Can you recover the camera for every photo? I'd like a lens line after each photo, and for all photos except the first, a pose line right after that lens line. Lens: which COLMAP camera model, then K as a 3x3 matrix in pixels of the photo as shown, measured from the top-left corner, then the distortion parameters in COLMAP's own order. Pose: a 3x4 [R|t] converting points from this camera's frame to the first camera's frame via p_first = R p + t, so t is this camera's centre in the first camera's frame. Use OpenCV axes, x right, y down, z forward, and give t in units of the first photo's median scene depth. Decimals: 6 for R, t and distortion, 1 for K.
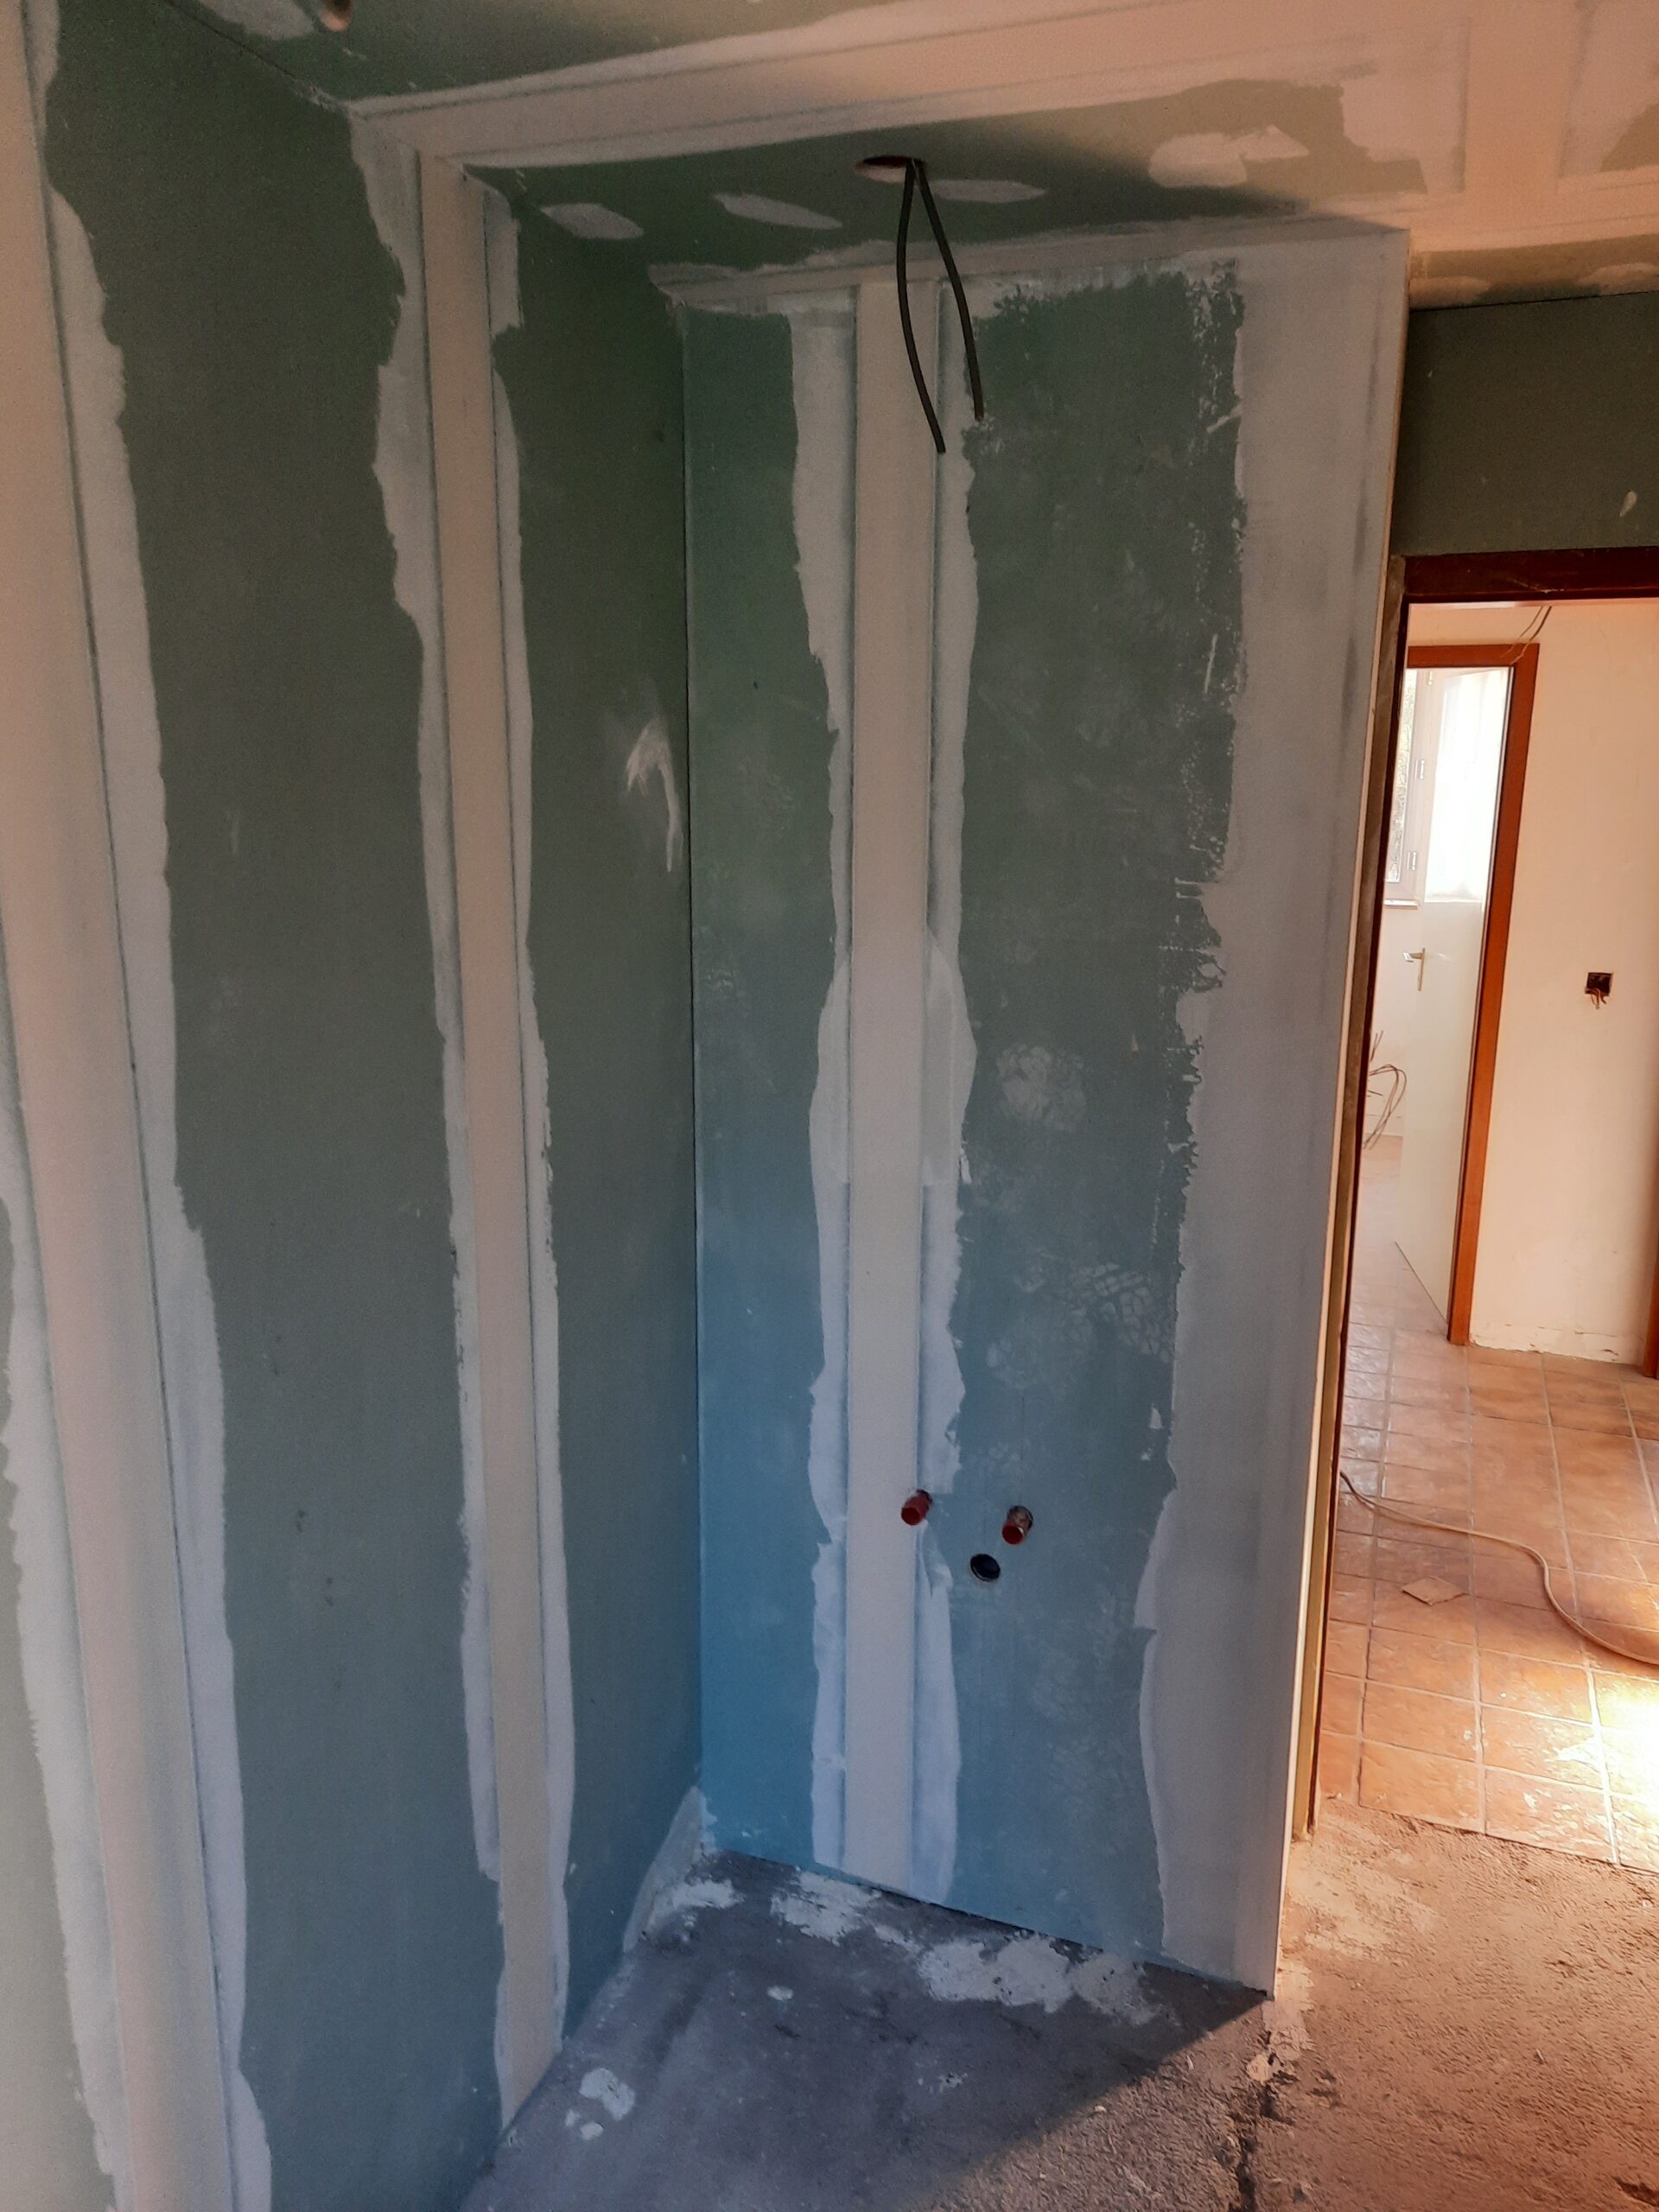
lens RADIAL K [[1593.7, 0, 841.0], [0, 1593.7, 1097.3], [0, 0, 1]] dist [0.074828, -0.074877]
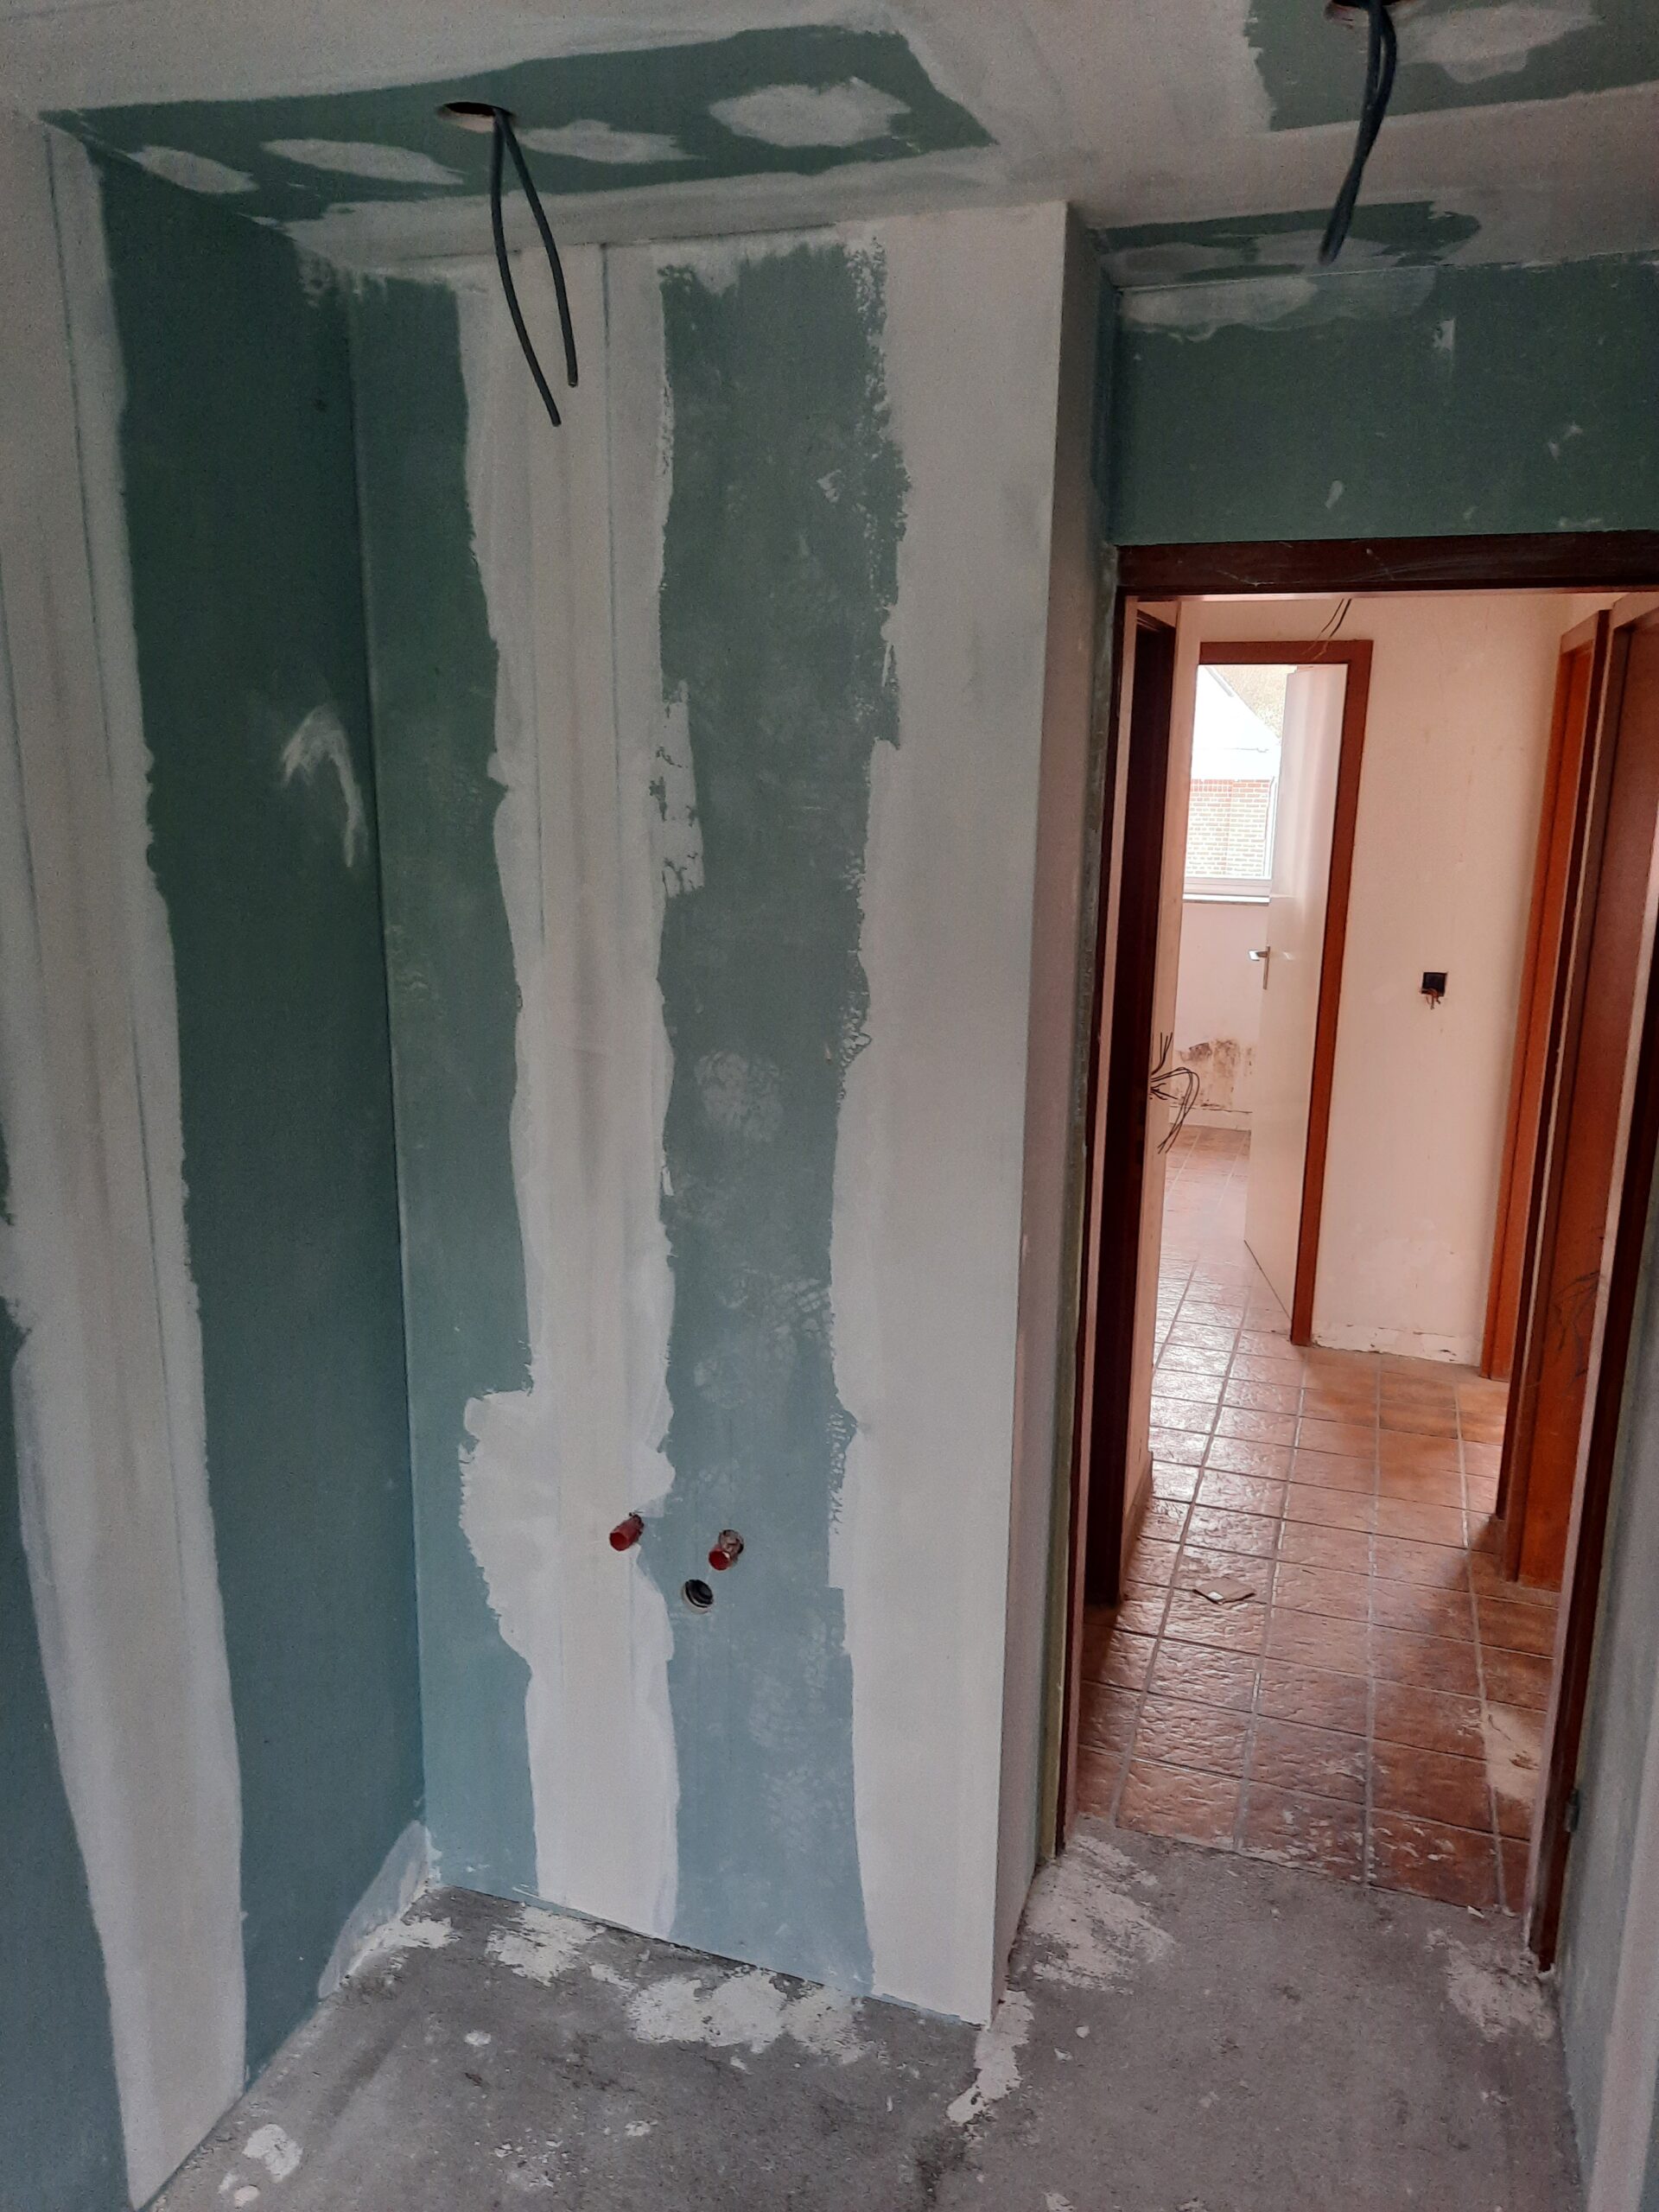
lens RADIAL K [[1595.6, 0, 843.9], [0, 1595.6, 1104.5], [0, 0, 1]] dist [0.067526, -0.055288]
pose [[0.999545, 0.000131, 0.030168, 0.150545], [-0.000410, 0.999957, 0.009251, -0.009397], [-0.030166, -0.009260, 0.999502, 0.037099]]
